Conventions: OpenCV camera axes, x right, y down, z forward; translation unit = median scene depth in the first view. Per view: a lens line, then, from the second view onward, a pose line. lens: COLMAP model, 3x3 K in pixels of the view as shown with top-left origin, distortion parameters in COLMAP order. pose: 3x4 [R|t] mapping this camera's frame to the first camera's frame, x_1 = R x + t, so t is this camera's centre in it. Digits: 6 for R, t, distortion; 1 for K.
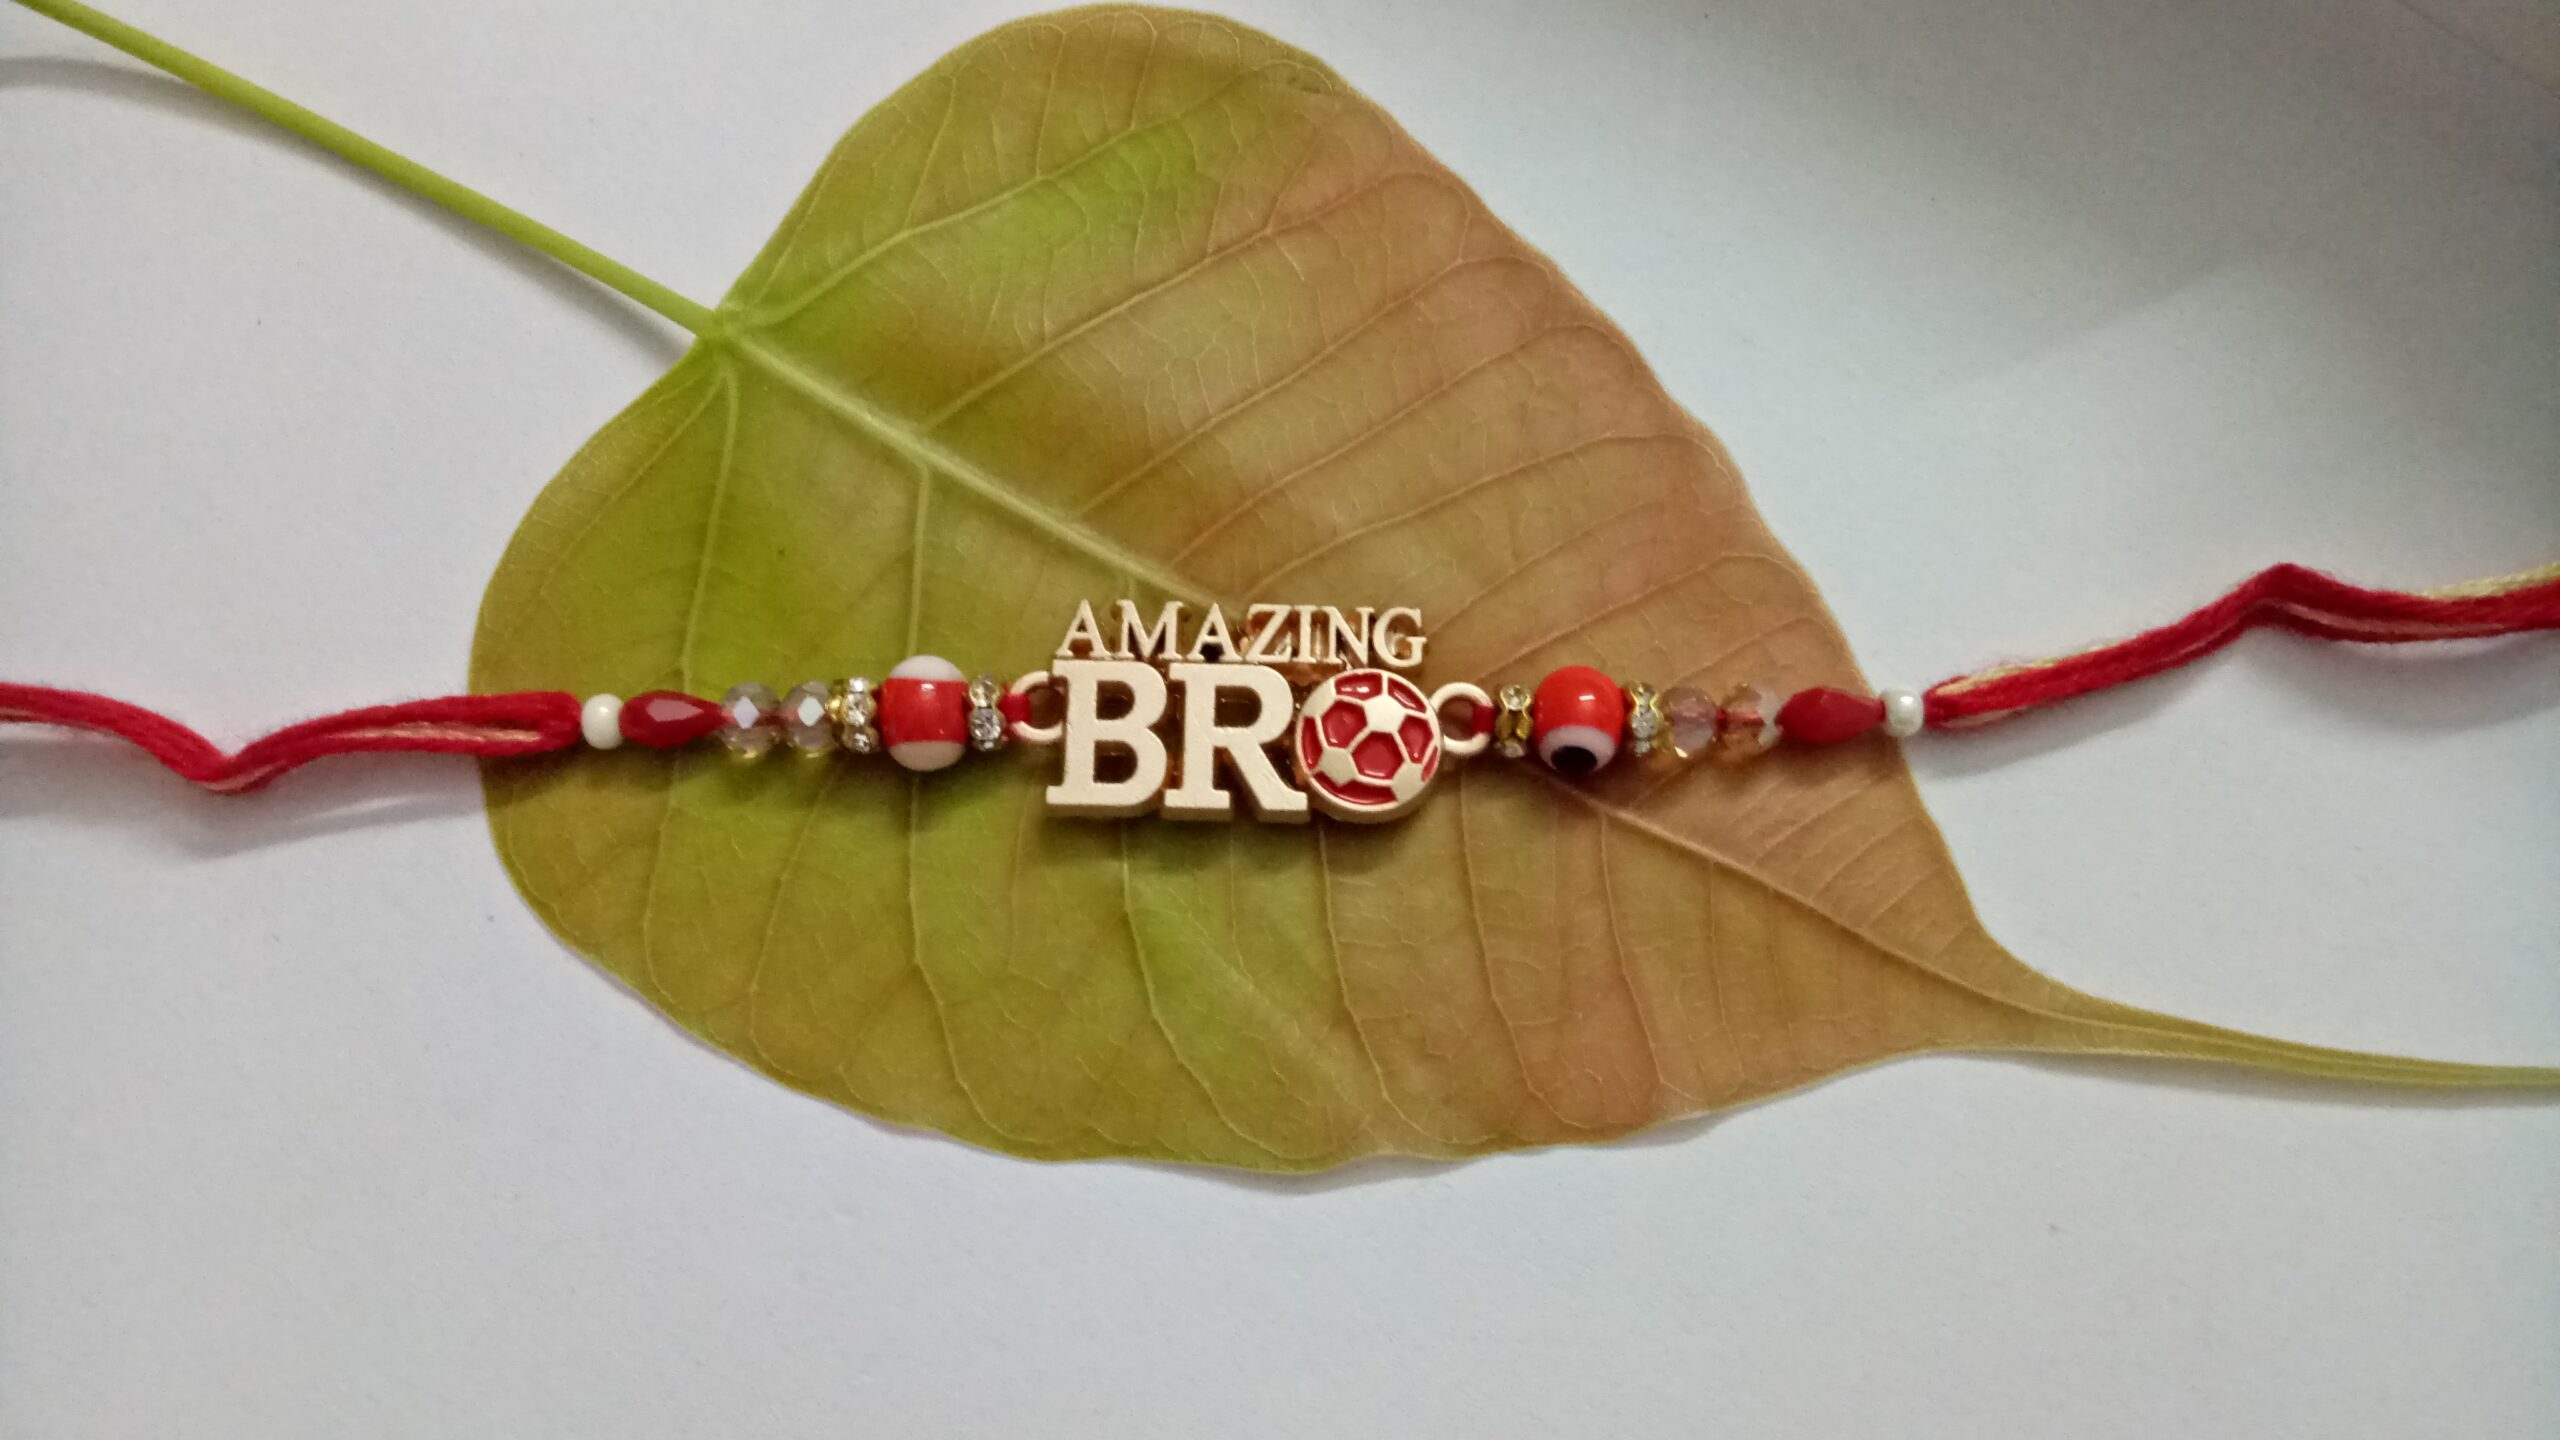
lens RADIAL K [[2137.5, 0, 1280.0], [0, 2137.5, 720.0], [0, 0, 1]] dist [-0.084472, -0.007847]
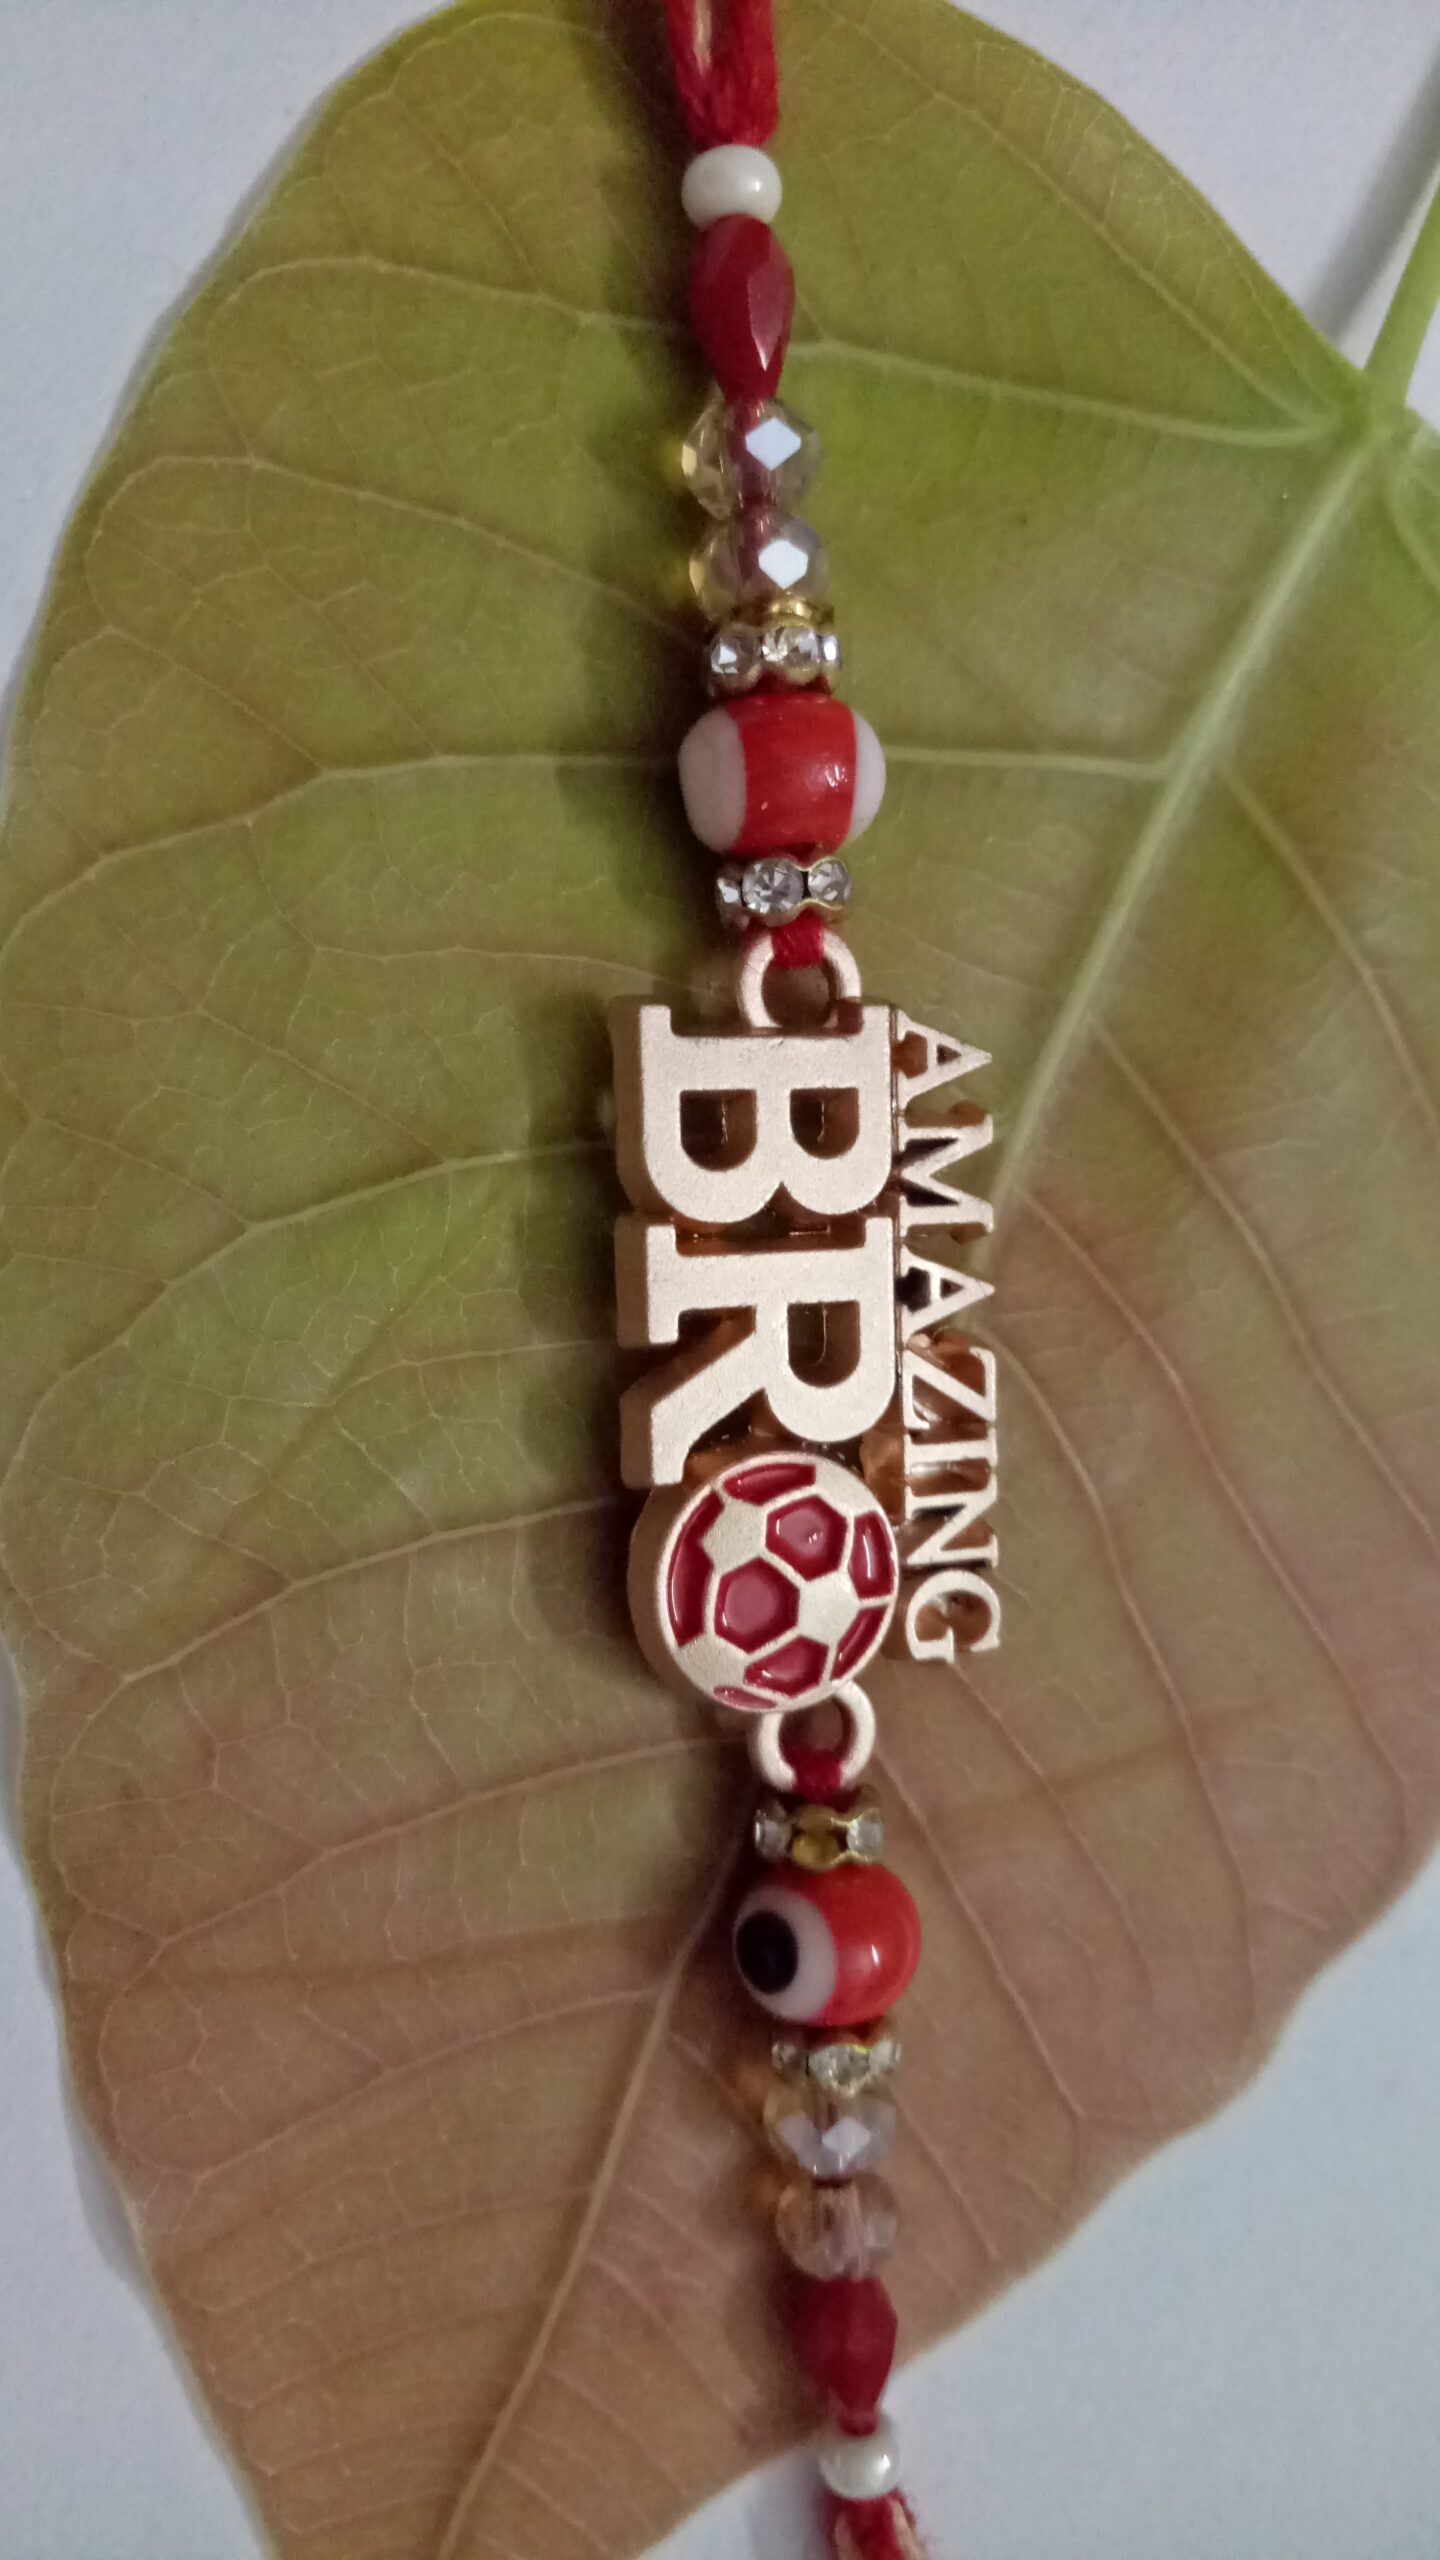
lens RADIAL K [[2137.5, 0, 720.0], [0, 2137.5, 1280.0], [0, 0, 1]] dist [-0.084472, -0.007847]
pose [[0.053325, 0.997091, 0.054452, -0.067611], [-0.986868, 0.060947, -0.149587, 0.101874], [-0.152470, -0.045760, 0.987248, 0.455058]]
